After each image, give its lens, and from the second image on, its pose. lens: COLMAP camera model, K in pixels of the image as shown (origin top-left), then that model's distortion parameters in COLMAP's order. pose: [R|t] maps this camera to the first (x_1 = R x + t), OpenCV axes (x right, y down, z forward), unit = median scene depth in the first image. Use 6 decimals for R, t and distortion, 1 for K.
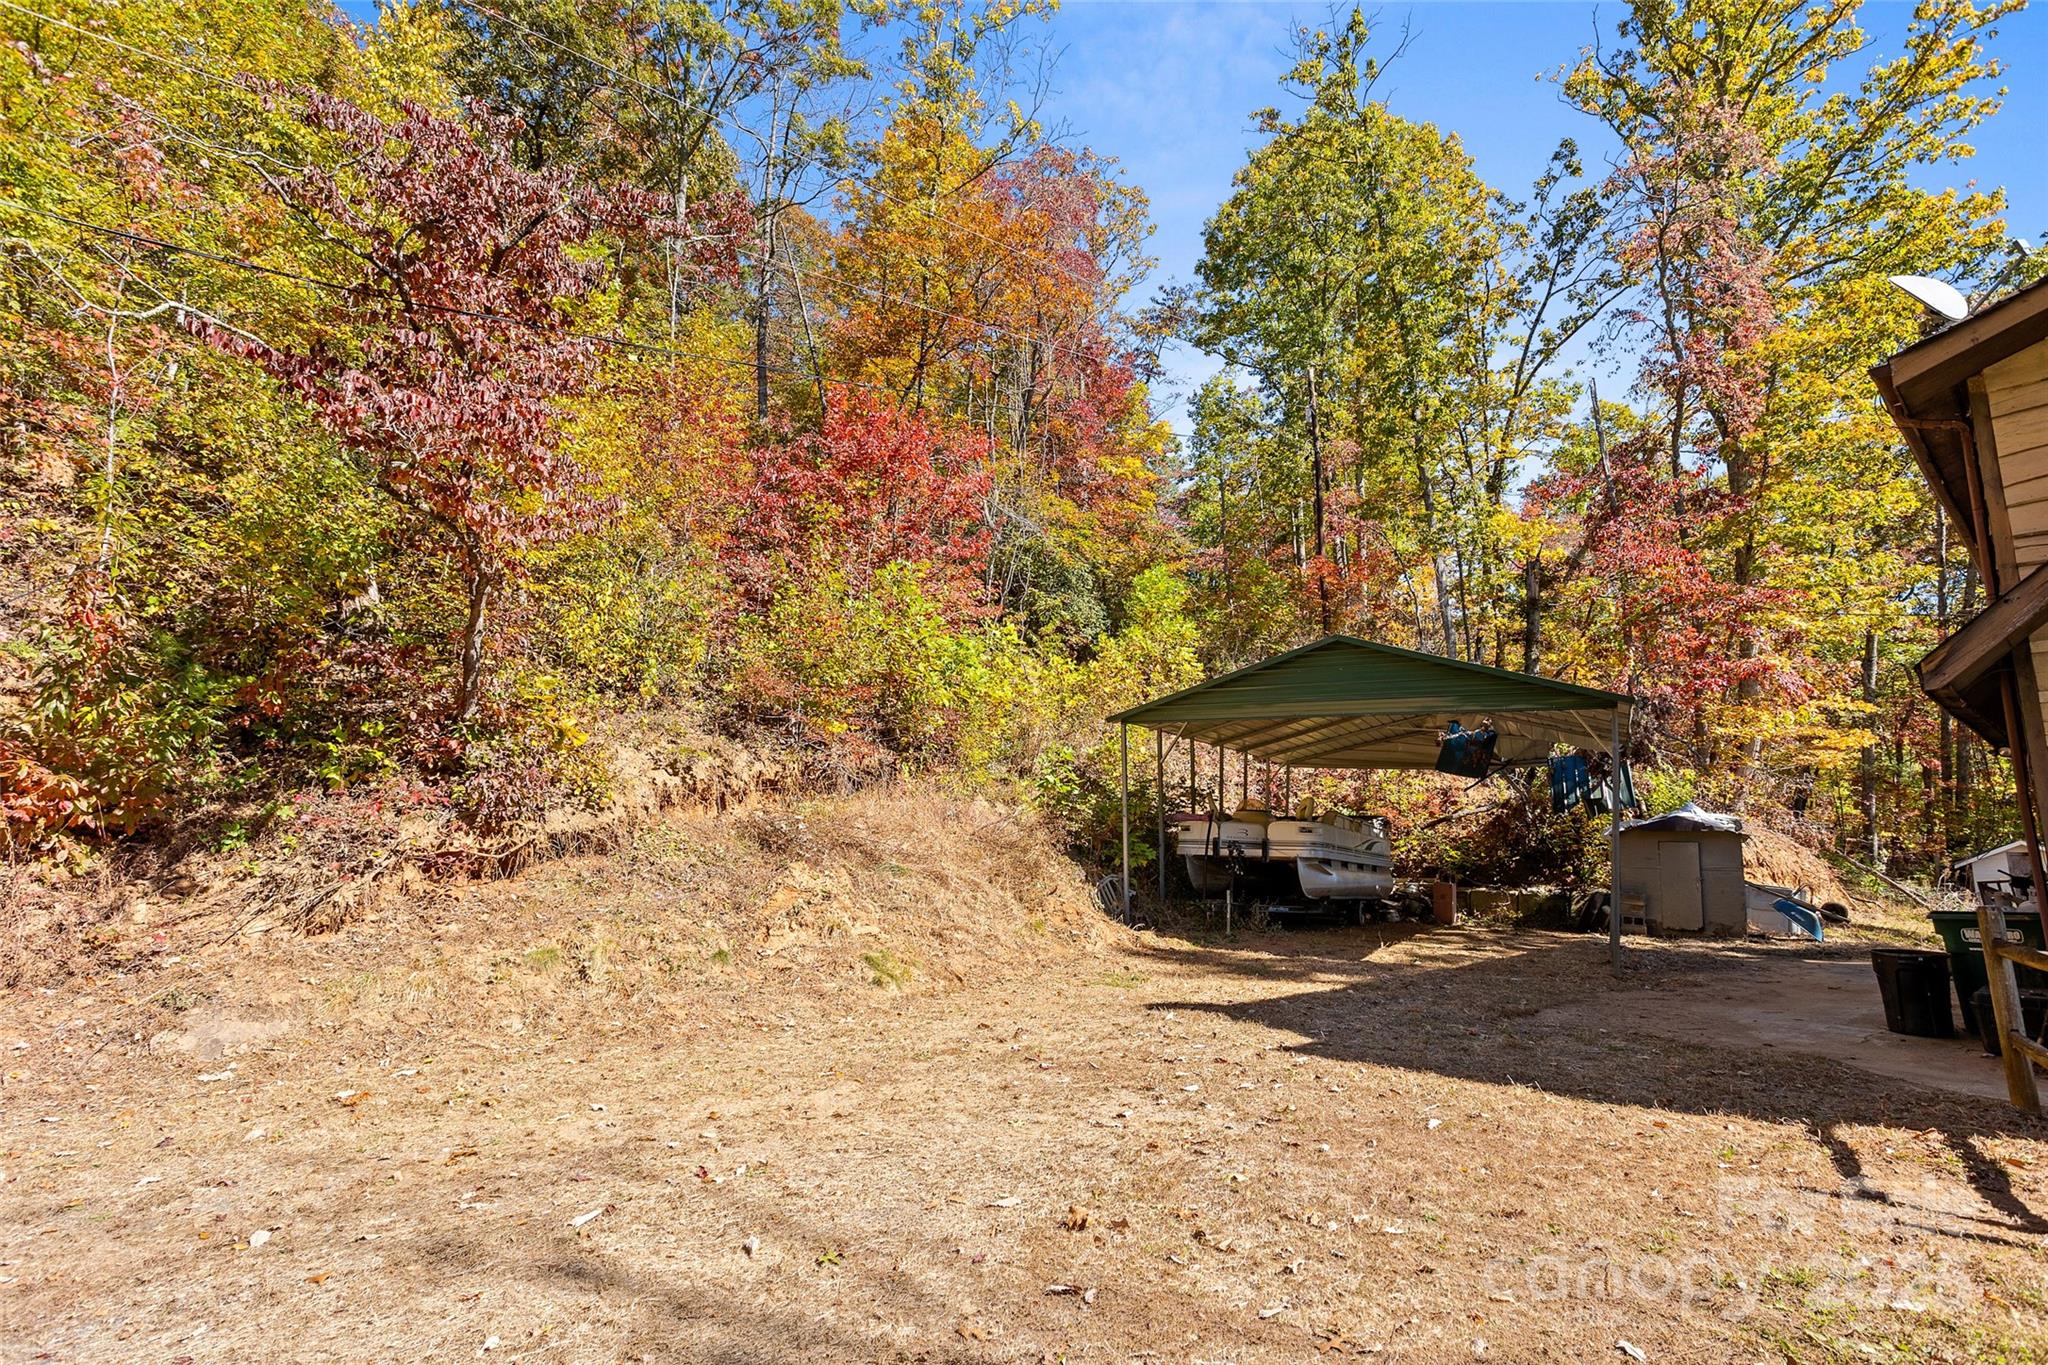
lens RADIAL K [[1025.8, 0, 1022.8], [0, 1025.8, 688.8], [0, 0, 1]] dist [-0.001050, 0.000802]
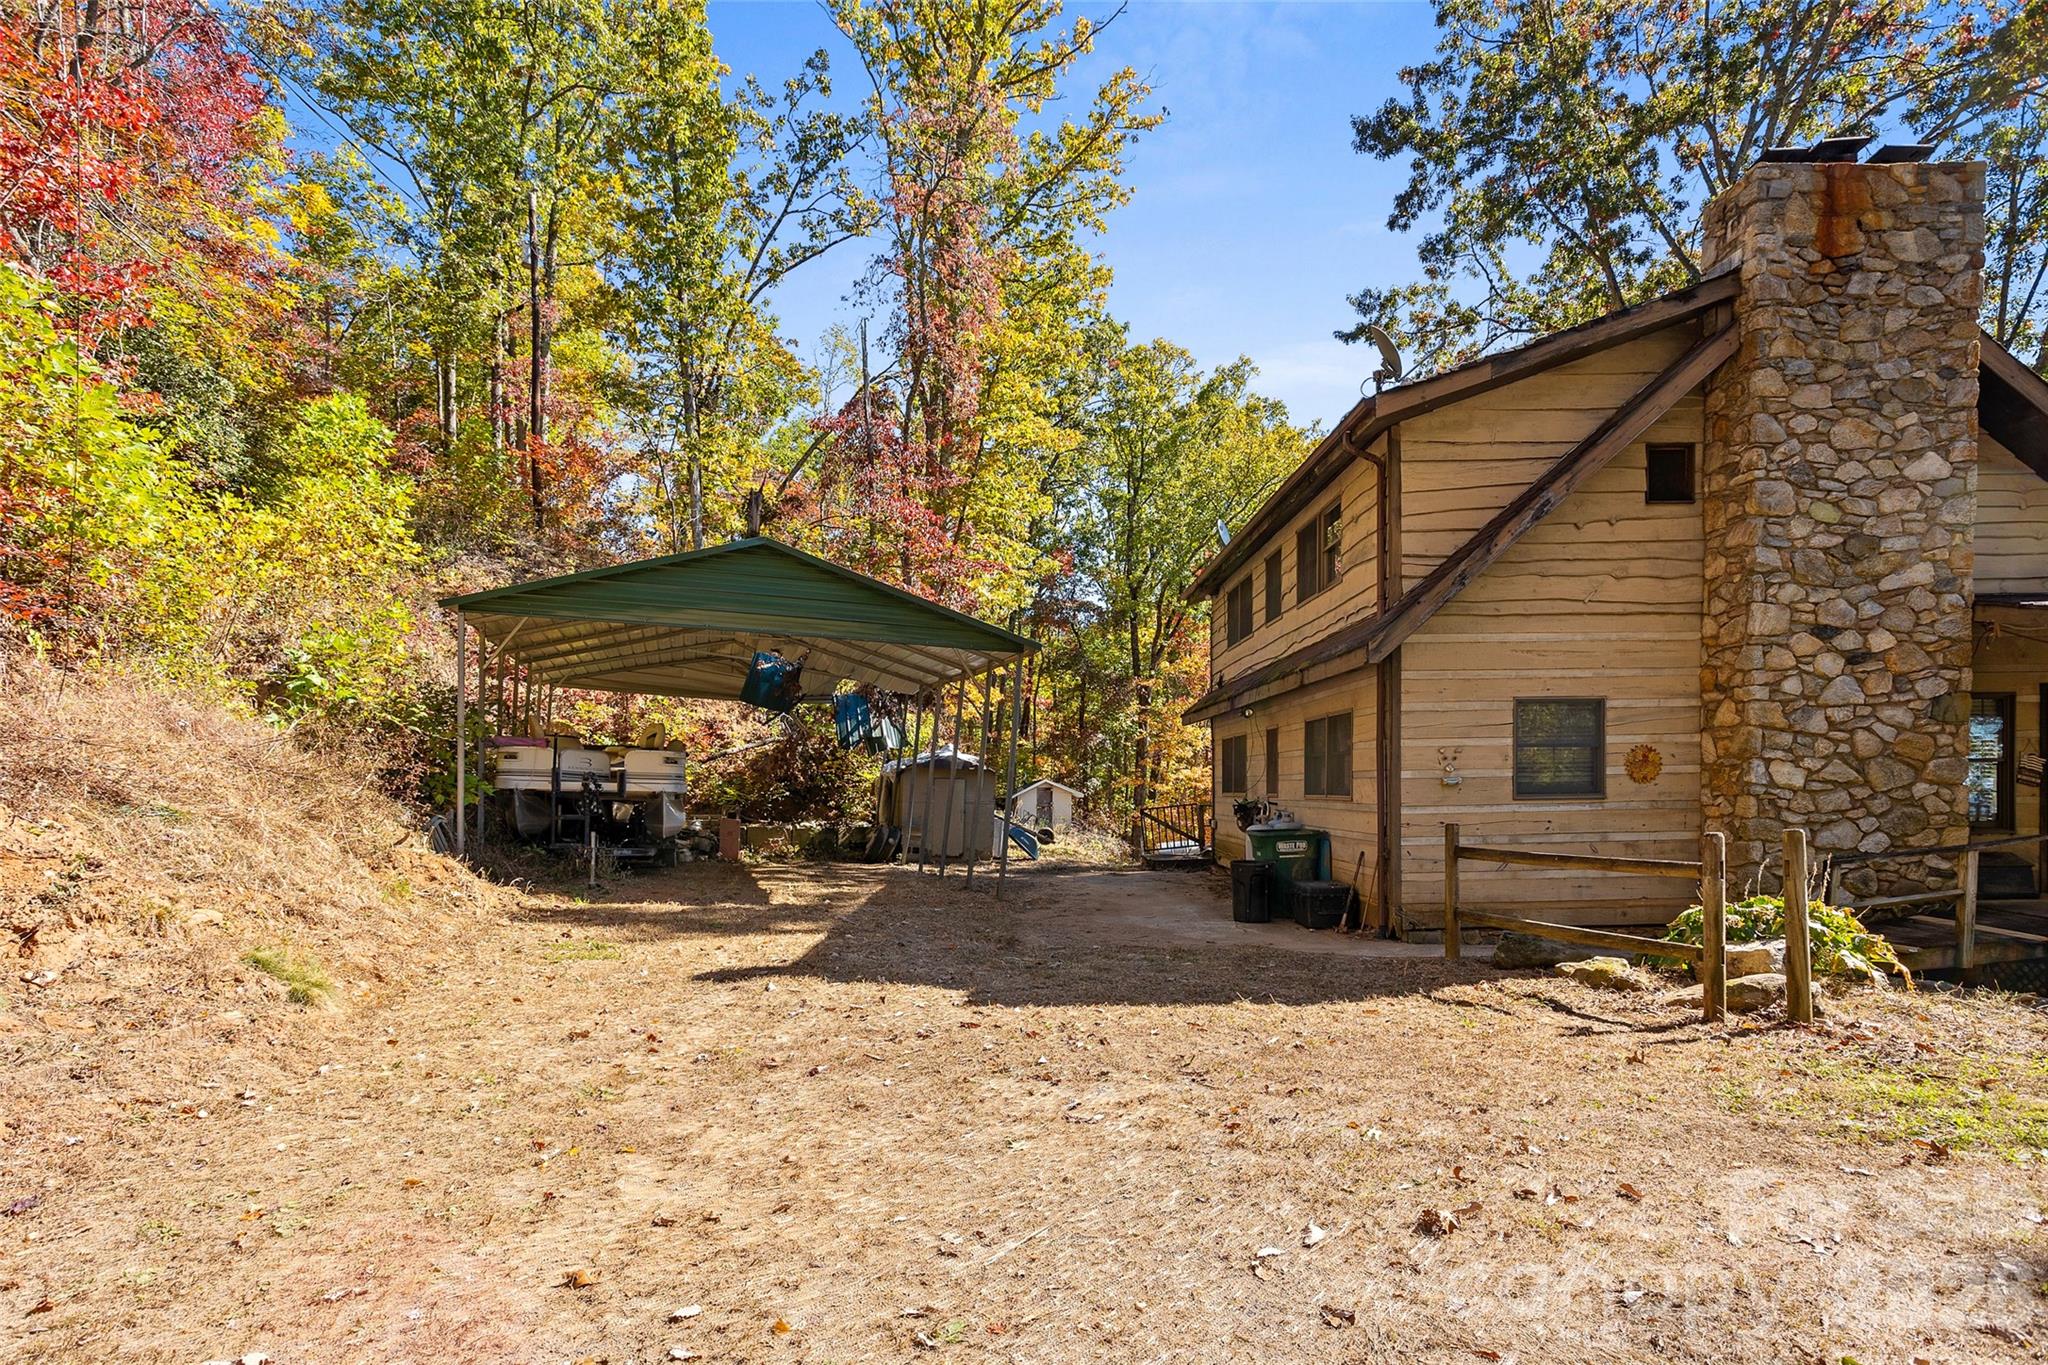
lens RADIAL K [[1088.5, 0, 1028.4], [0, 1088.5, 790.2], [0, 0, 1]] dist [-0.000633, 0.000081]
pose [[0.672958, 0.002144, 0.739678, -0.103737], [-0.119876, 0.987092, 0.106202, 0.015690], [-0.729902, -0.160139, 0.664528, 0.092402]]
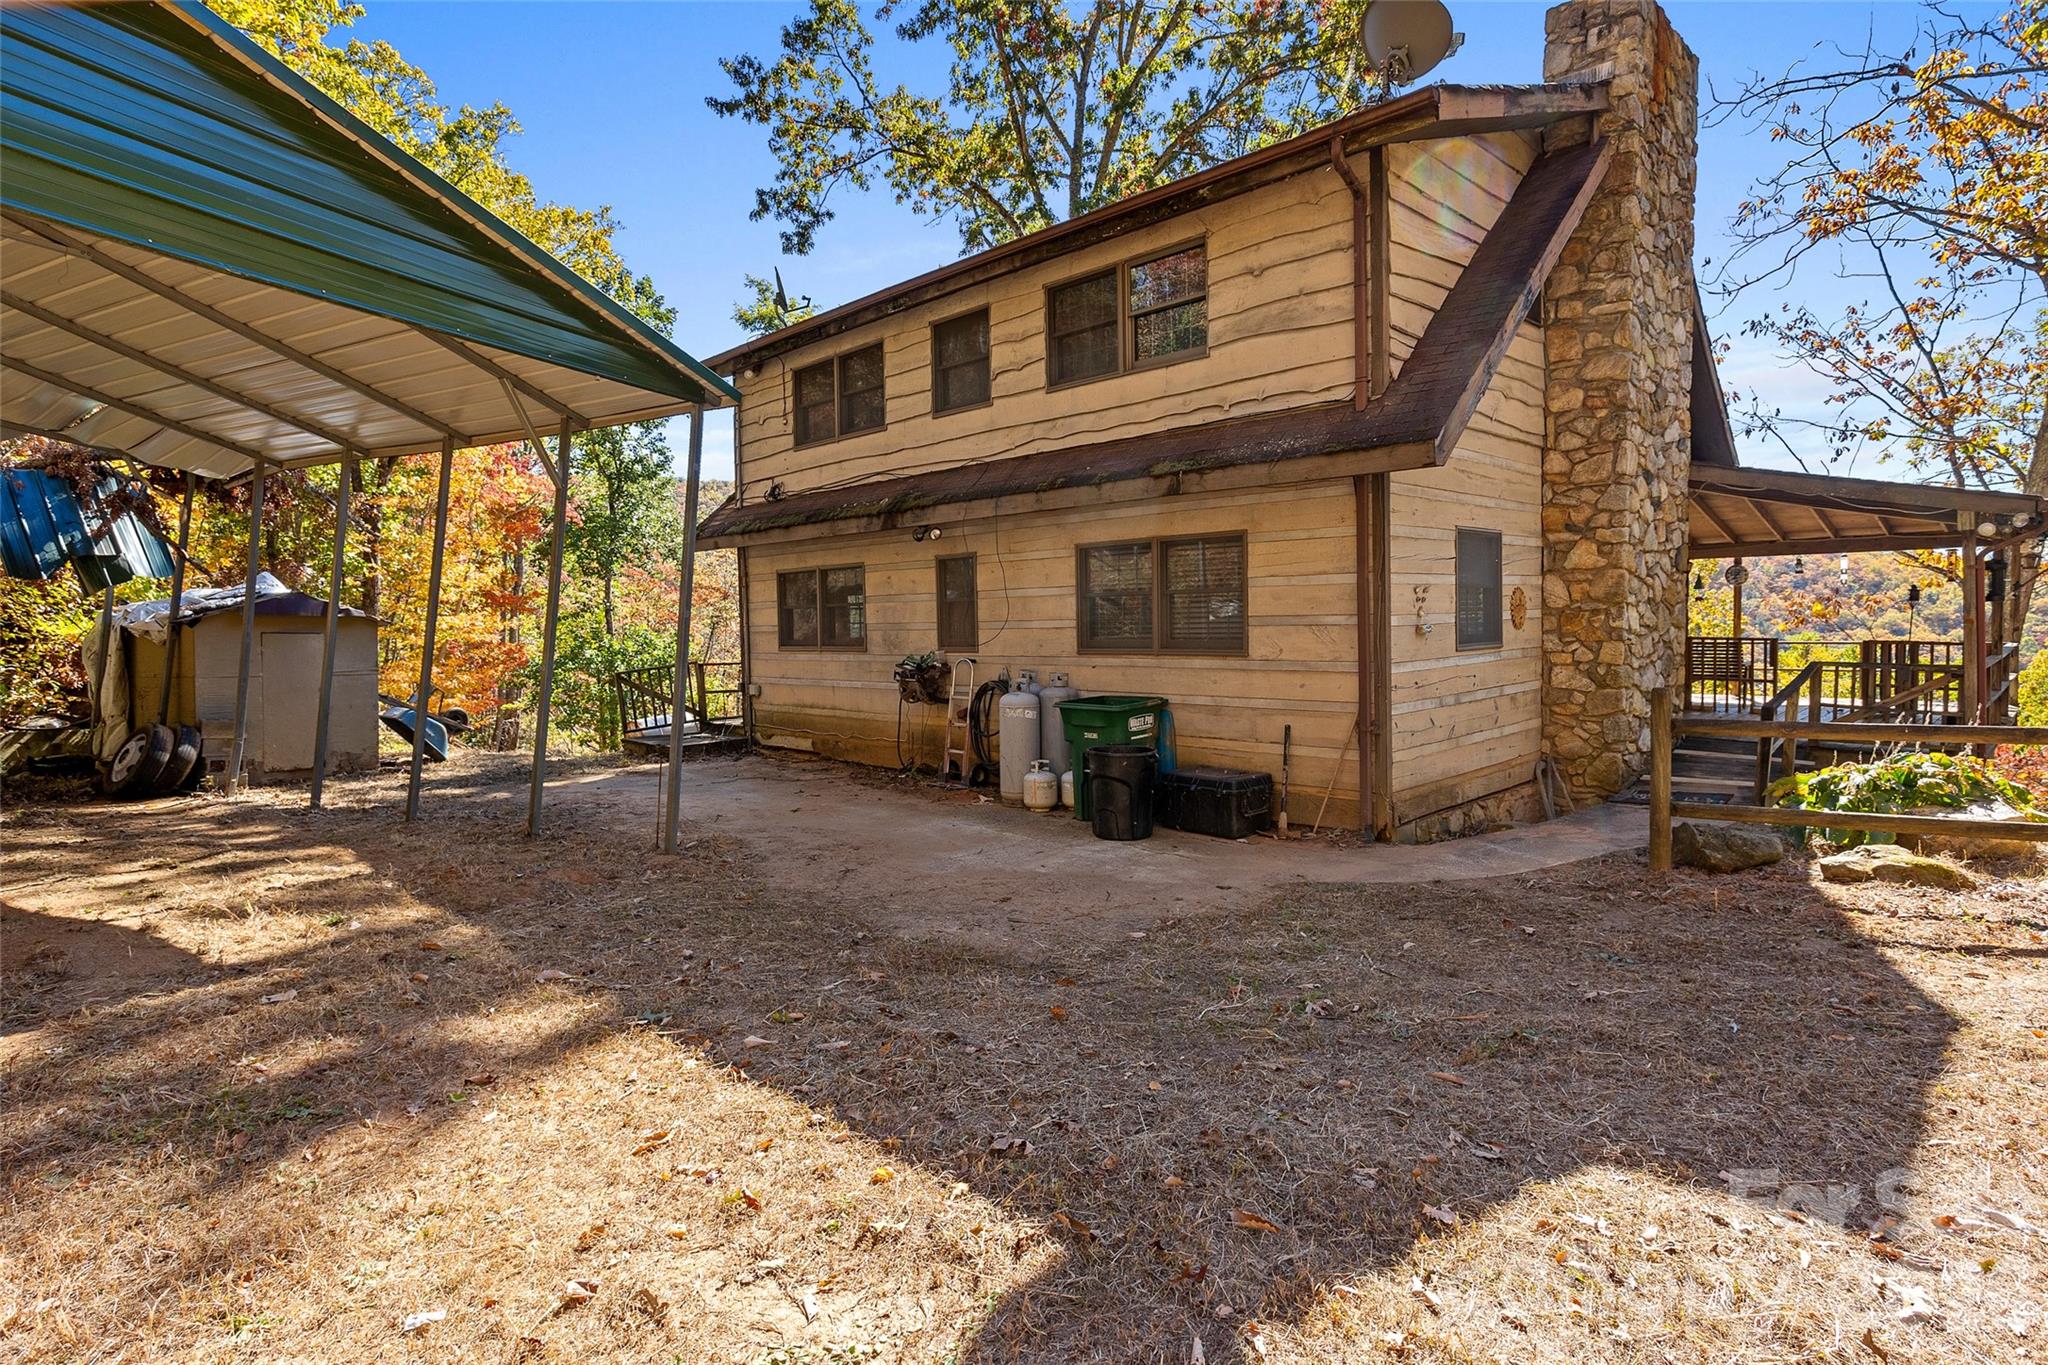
lens RADIAL K [[1078.6, 0, 1032.6], [0, 1078.6, 662.6], [0, 0, 1]] dist [-0.036477, 0.045580]
pose [[-0.029139, -0.024015, 0.999287, -0.012348], [-0.145528, 0.989161, 0.019528, 0.054148], [-0.988925, -0.144855, -0.032318, 0.350856]]
